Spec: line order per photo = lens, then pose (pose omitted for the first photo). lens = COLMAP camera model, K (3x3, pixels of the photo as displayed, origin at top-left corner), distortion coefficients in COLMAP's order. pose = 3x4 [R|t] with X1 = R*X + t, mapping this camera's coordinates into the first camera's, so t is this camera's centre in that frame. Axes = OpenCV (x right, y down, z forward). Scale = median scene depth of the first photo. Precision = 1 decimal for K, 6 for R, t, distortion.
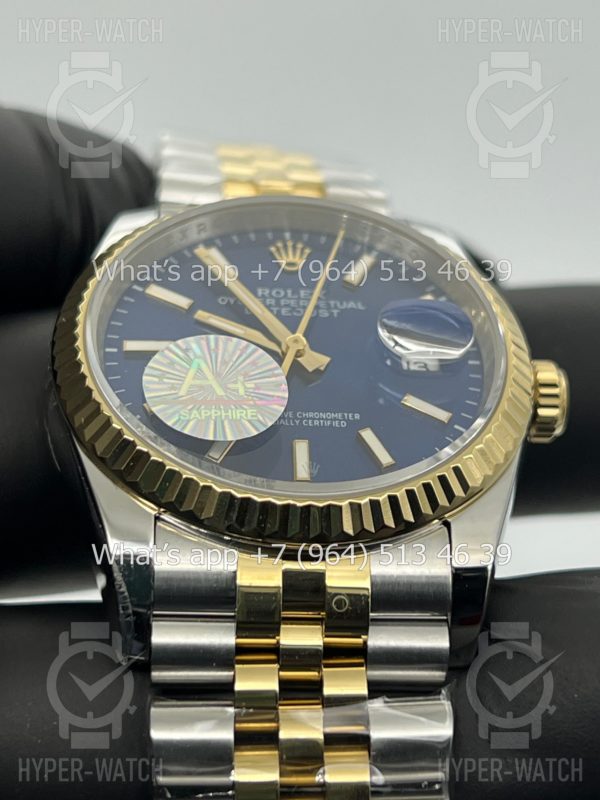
lens RADIAL K [[1846.6, 0, 300.0], [0, 1846.6, 400.0], [0, 0, 1]] dist [0.421704, 0.032137]
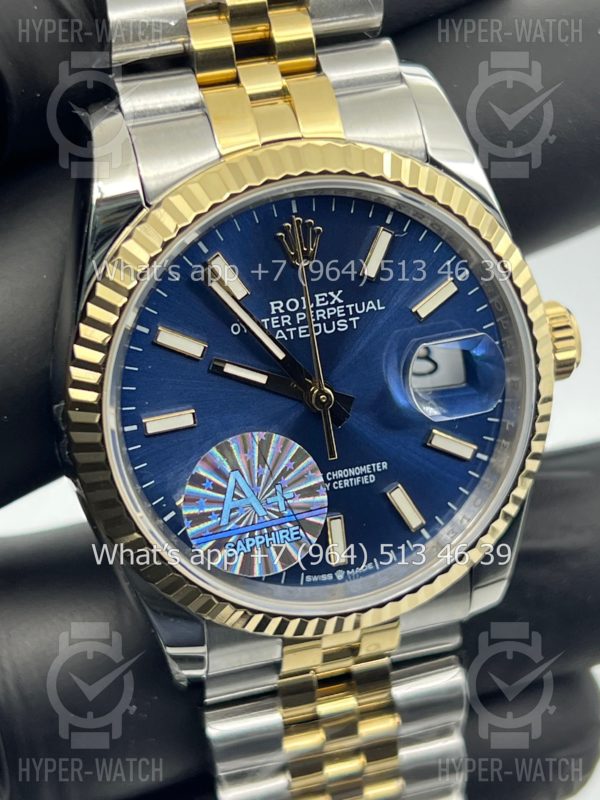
lens RADIAL K [[1846.6, 0, 300.0], [0, 1846.6, 400.0], [0, 0, 1]] dist [0.421704, 0.032137]
pose [[0.981562, -0.114370, 0.153150, -0.163088], [-0.060597, 0.573712, 0.816812, -0.825546], [-0.181284, -0.811033, 0.556204, 0.483517]]
